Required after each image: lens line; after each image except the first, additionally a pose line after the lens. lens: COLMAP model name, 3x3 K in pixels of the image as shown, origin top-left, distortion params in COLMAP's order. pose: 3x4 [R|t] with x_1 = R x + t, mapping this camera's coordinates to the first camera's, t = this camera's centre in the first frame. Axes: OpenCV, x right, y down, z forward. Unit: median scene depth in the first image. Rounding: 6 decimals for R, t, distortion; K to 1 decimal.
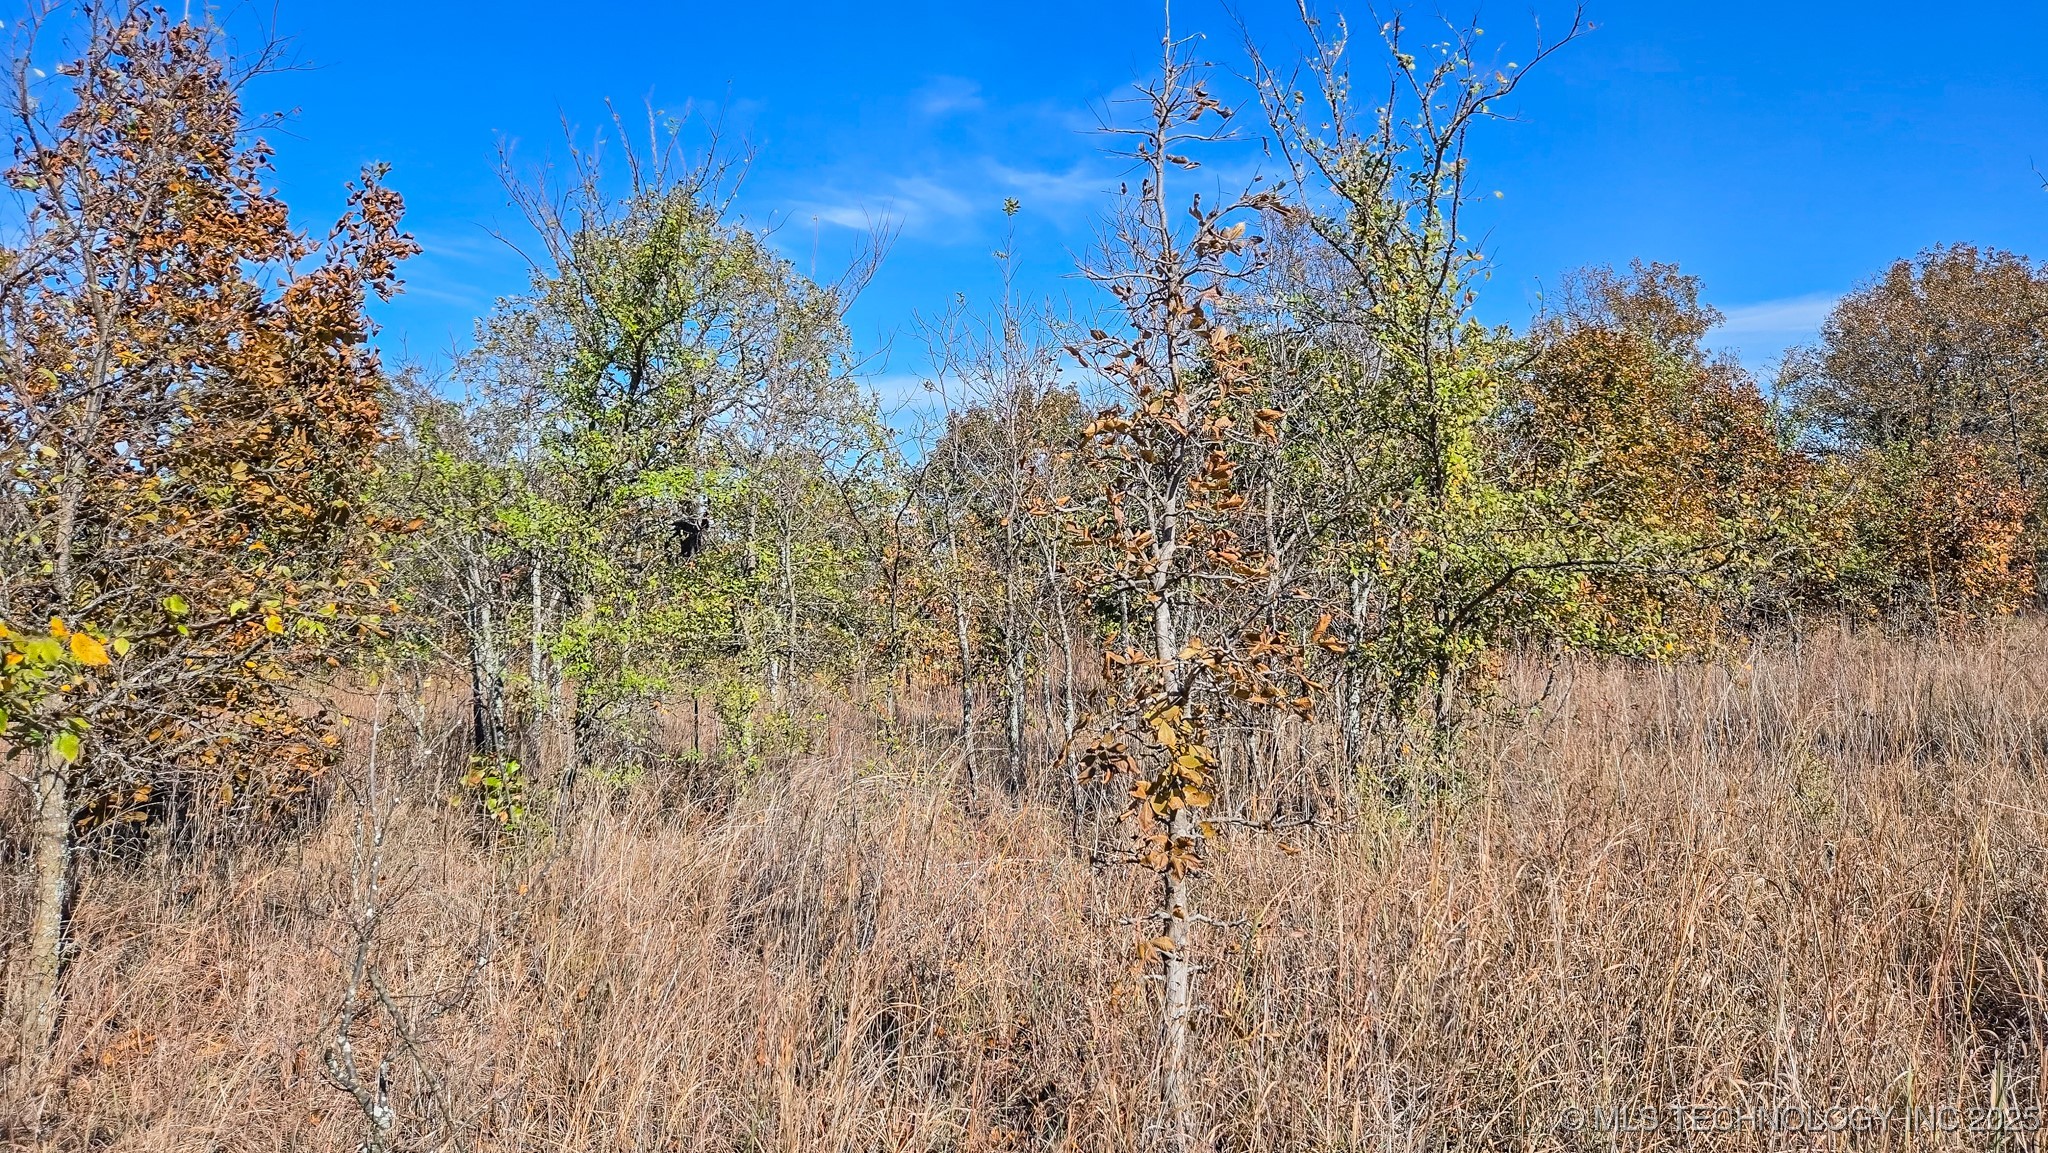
lens RADIAL K [[1356.0, 0, 1037.6], [0, 1356.0, 571.9], [0, 0, 1]] dist [0.066120, -0.048113]
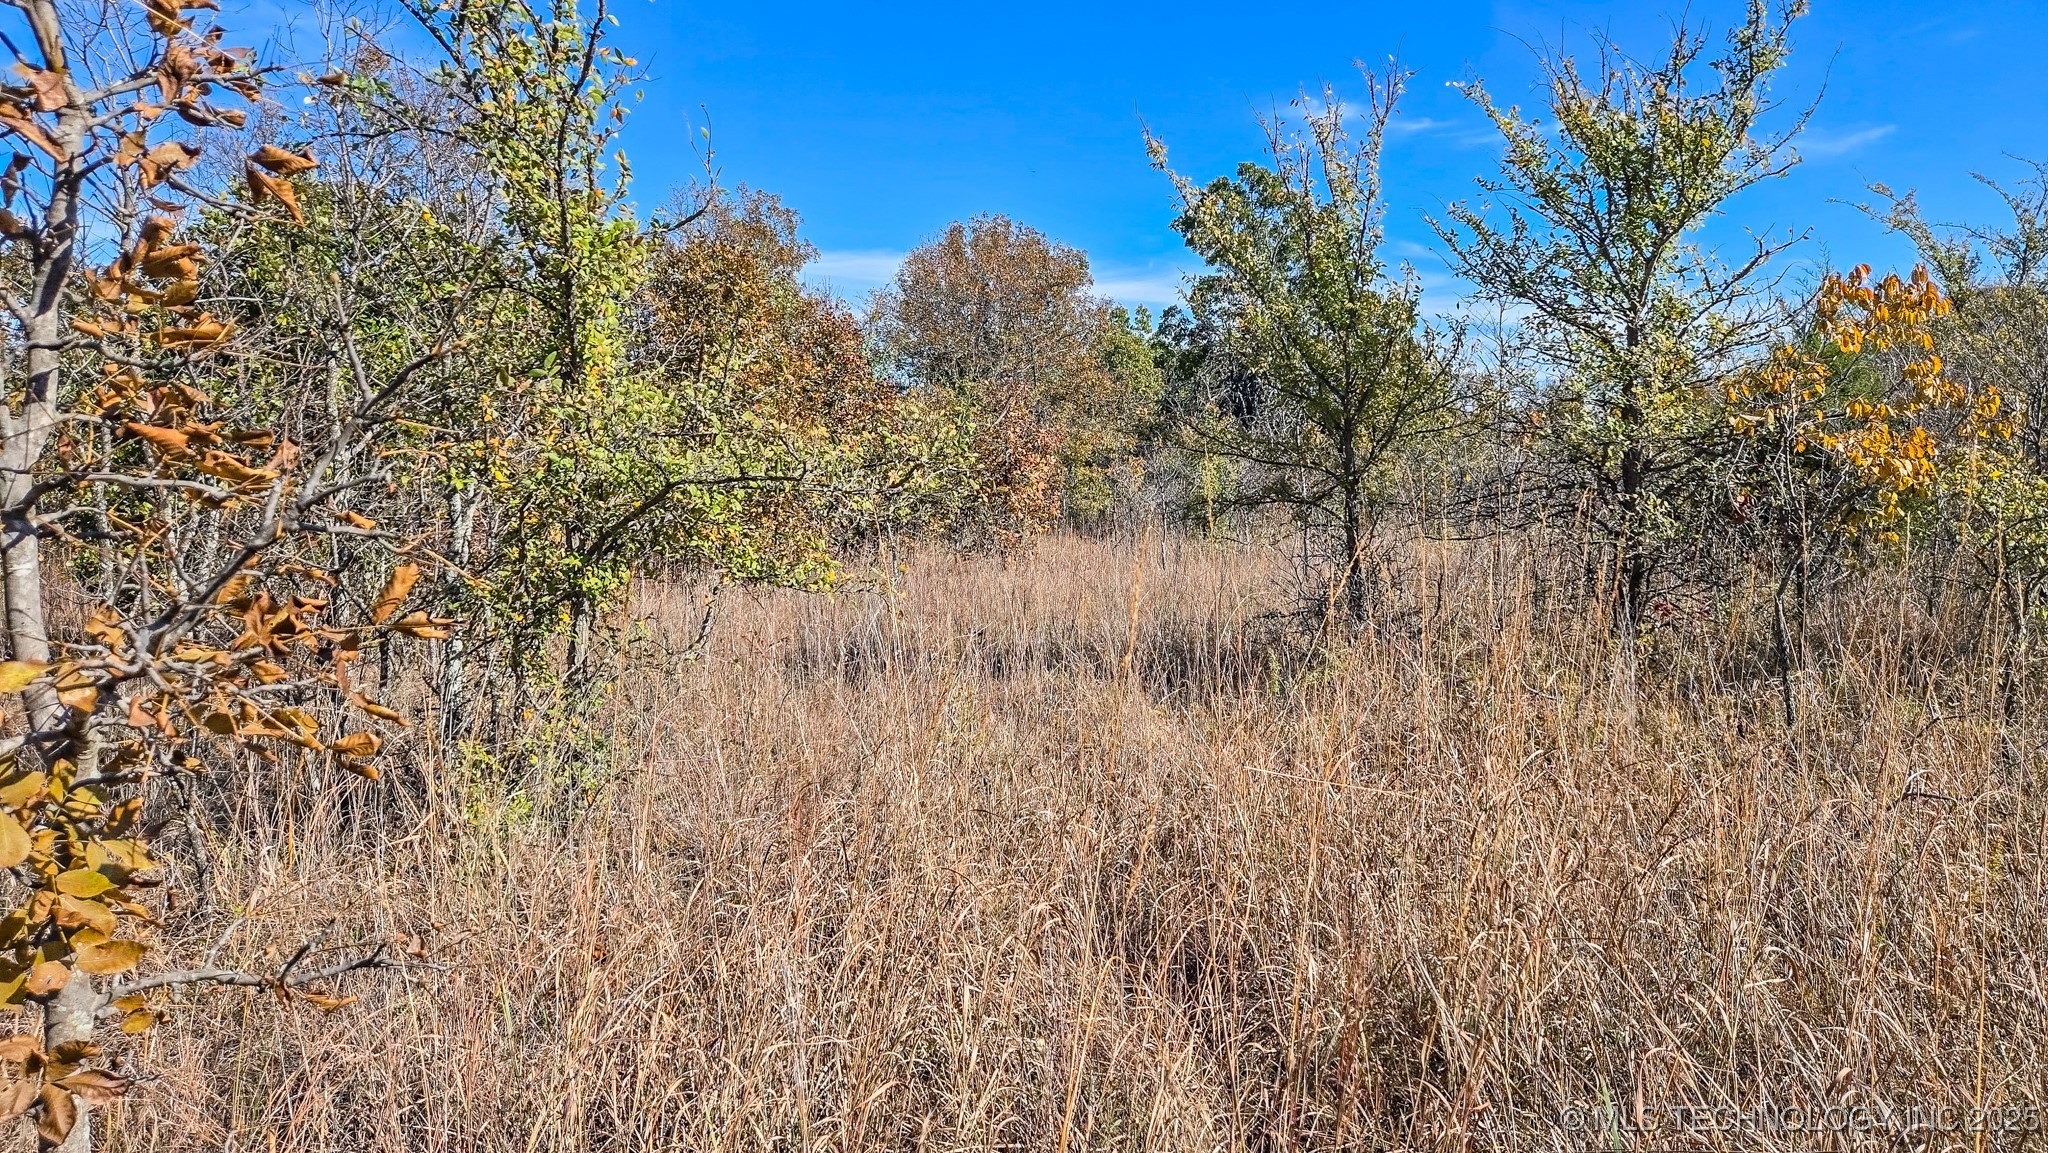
lens RADIAL K [[1356.0, 0, 1037.6], [0, 1356.0, 571.9], [0, 0, 1]] dist [0.066120, -0.048113]
pose [[0.806742, -0.014622, 0.590724, 0.046994], [-0.021895, 0.998268, 0.054611, 0.000882], [-0.590499, -0.056991, 0.805024, 0.212848]]
